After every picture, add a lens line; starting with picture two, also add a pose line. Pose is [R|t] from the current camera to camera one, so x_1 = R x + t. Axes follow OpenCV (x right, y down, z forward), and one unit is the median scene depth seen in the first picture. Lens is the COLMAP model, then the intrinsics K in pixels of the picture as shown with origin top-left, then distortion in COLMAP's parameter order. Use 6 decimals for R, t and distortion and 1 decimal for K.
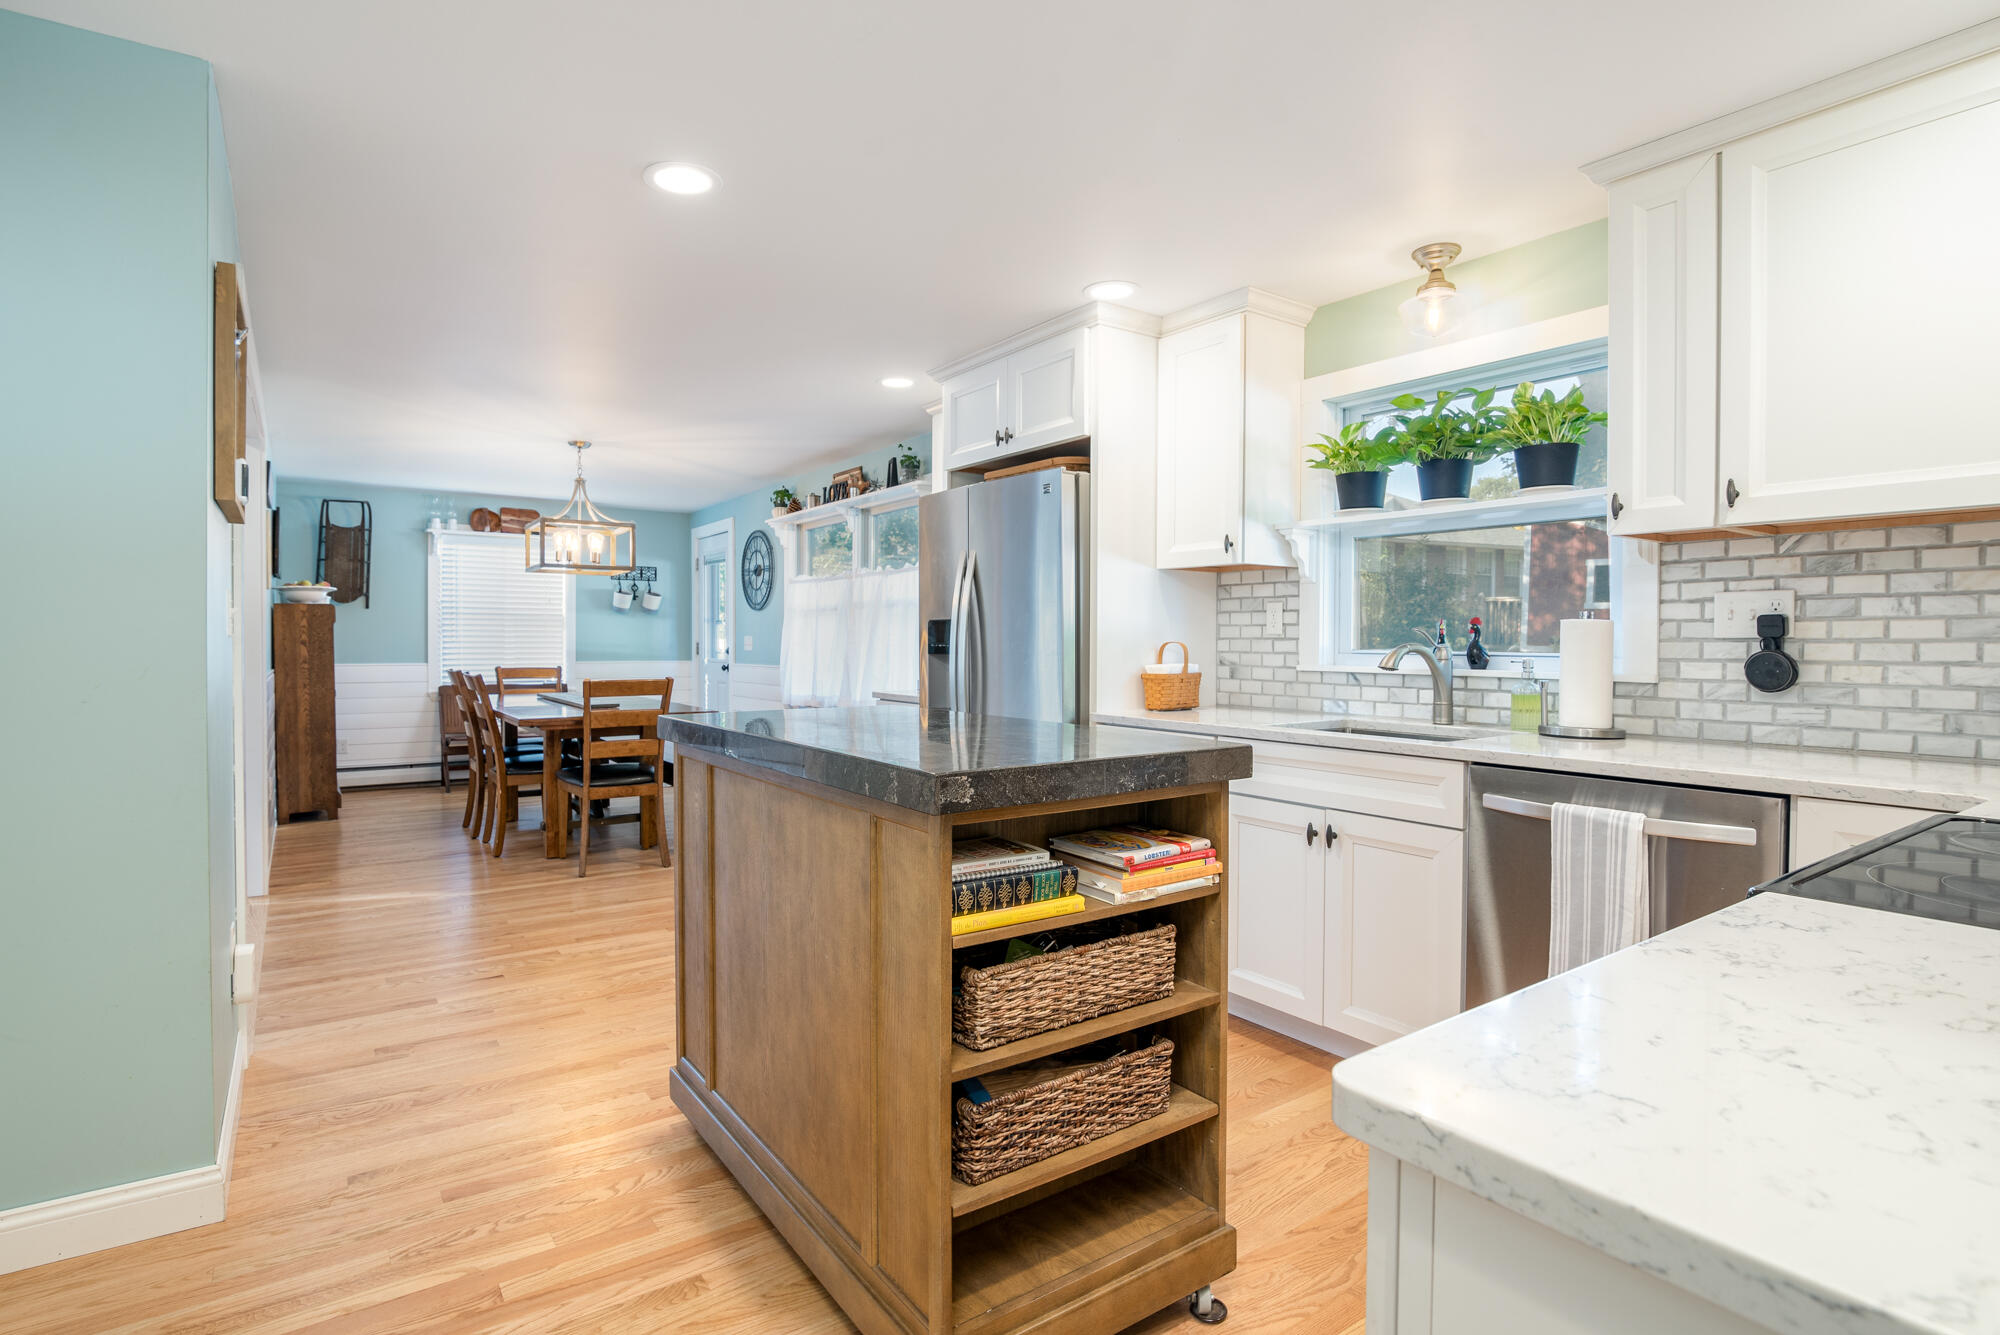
lens RADIAL K [[985.2, 0, 998.0], [0, 985.2, 646.1], [0, 0, 1]] dist [-0.001767, -0.000067]
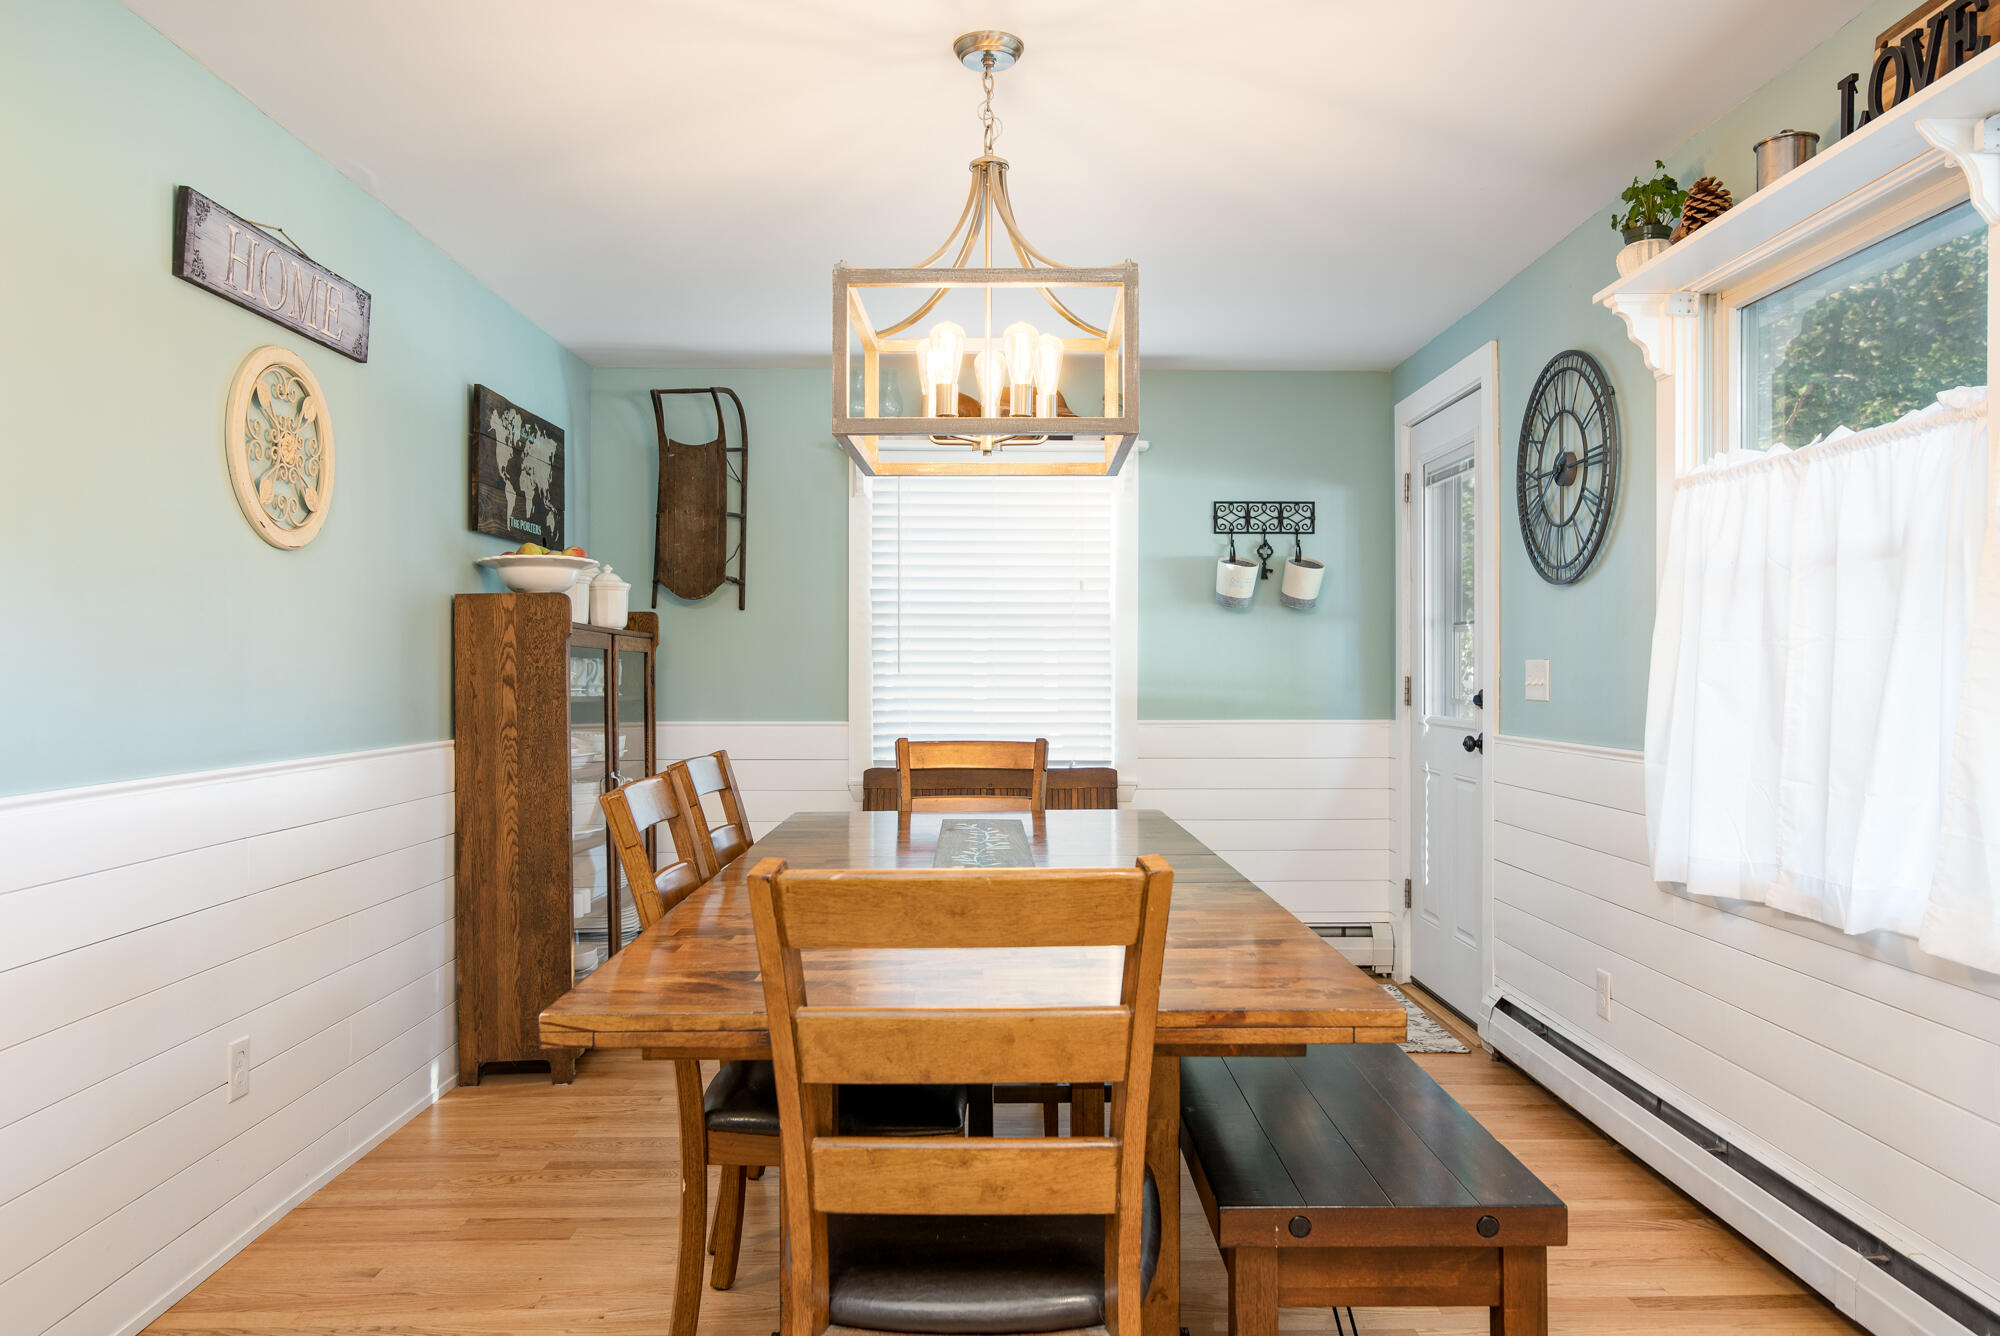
lens RADIAL K [[1392.9, 0, 1024.5], [0, 1392.9, 669.5], [0, 0, 1]] dist [-0.001152, -0.001186]
pose [[0.828515, -0.003627, -0.559955, -0.159323], [0.000992, 0.999987, -0.005010, -0.005203], [0.559966, 0.003595, 0.828508, 0.610344]]
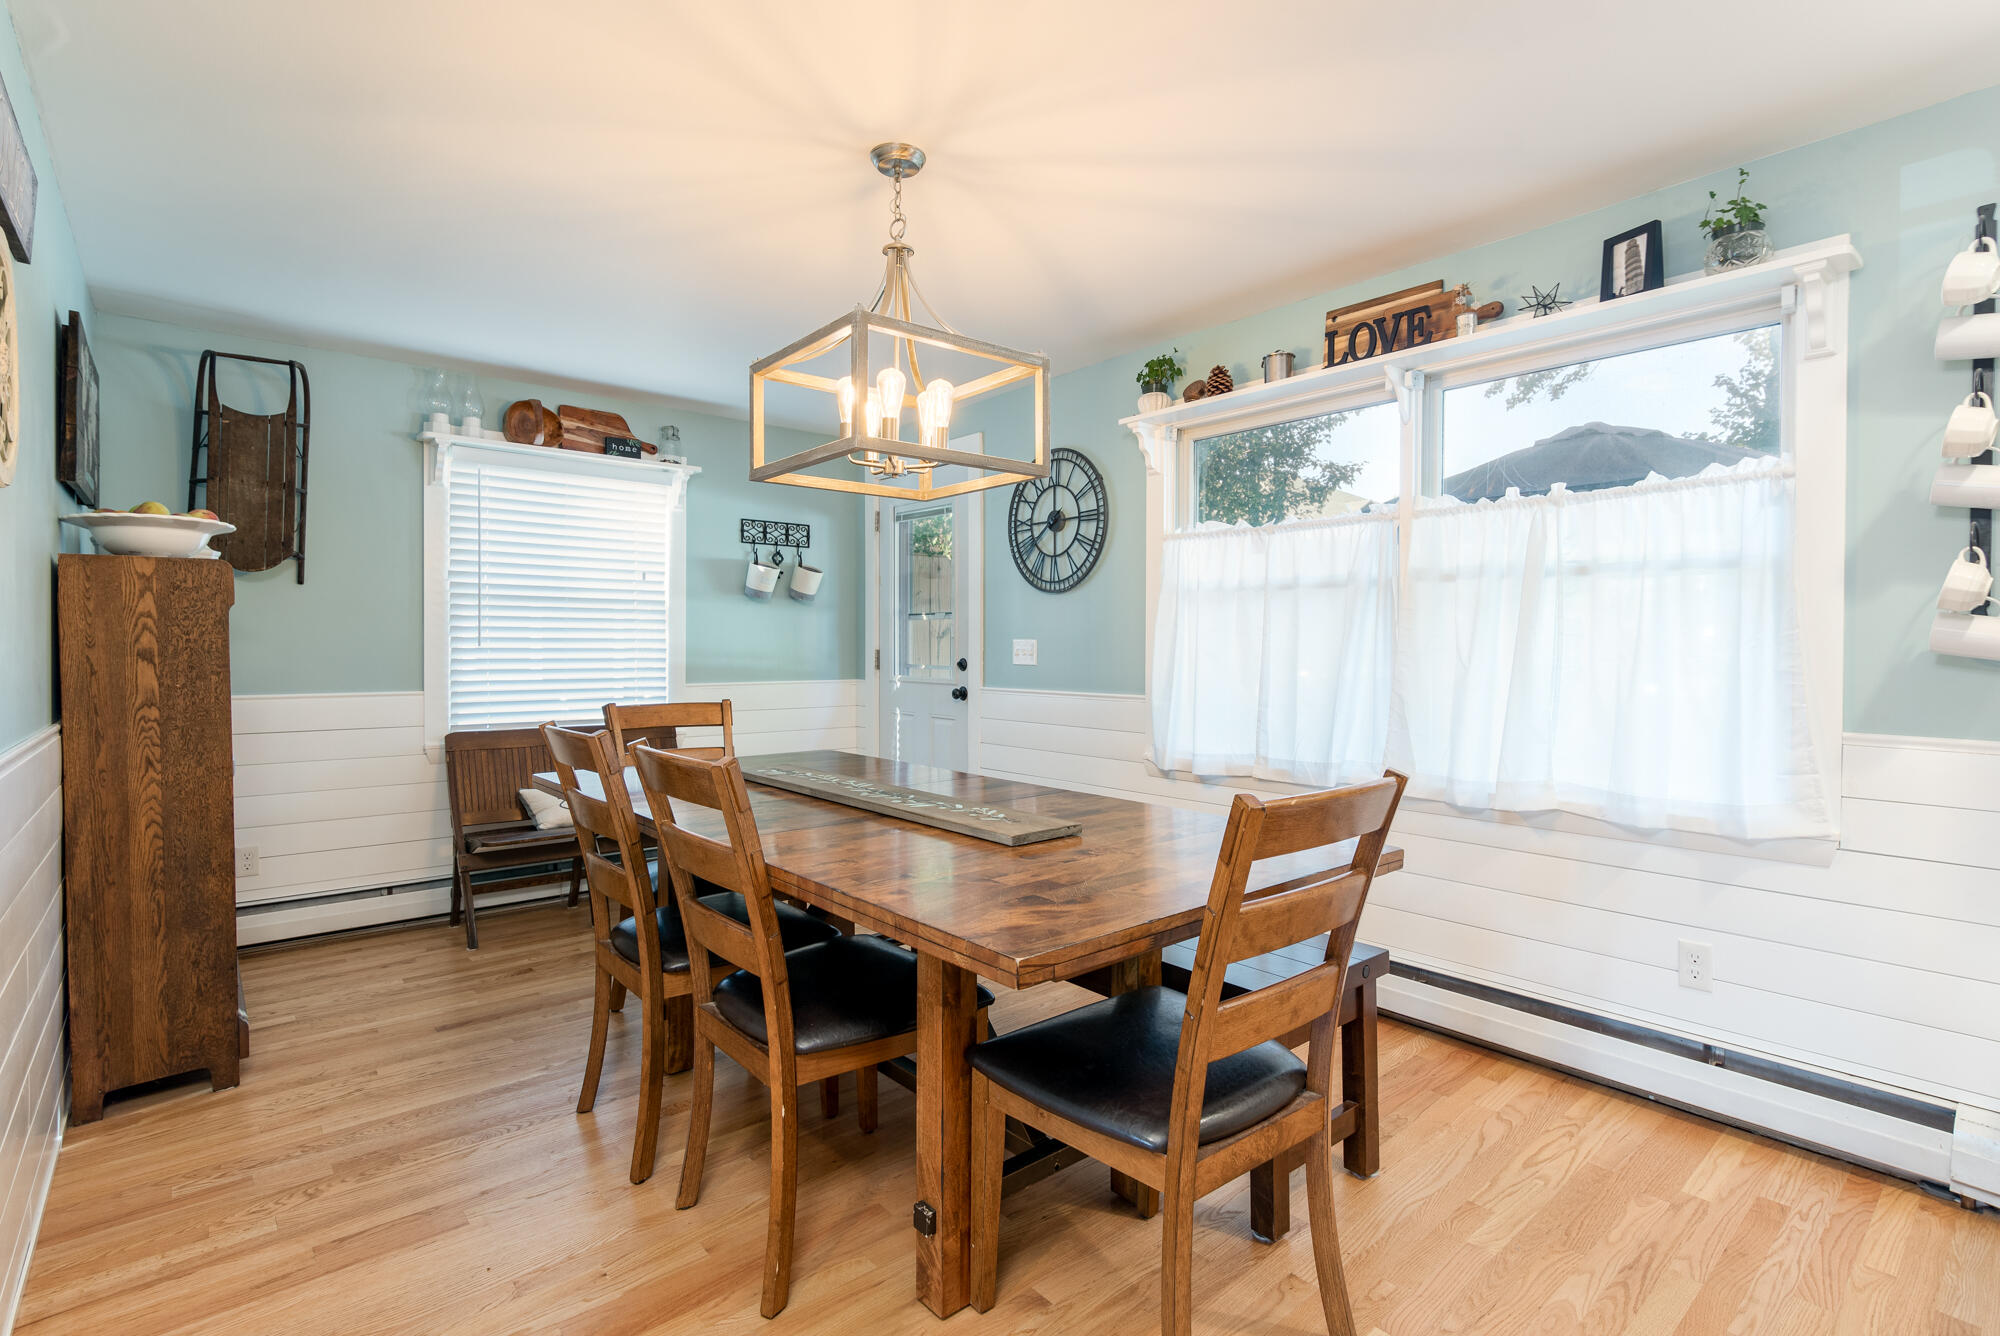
lens RADIAL K [[952.1, 0, 1037.0], [0, 952.1, 650.9], [0, 0, 1]] dist [0.000510, 0.000877]
pose [[0.993858, -0.000695, 0.110662, -0.392237], [0.000406, 0.999996, 0.002635, -0.005977], [-0.110664, -0.002574, 0.993855, 0.580317]]
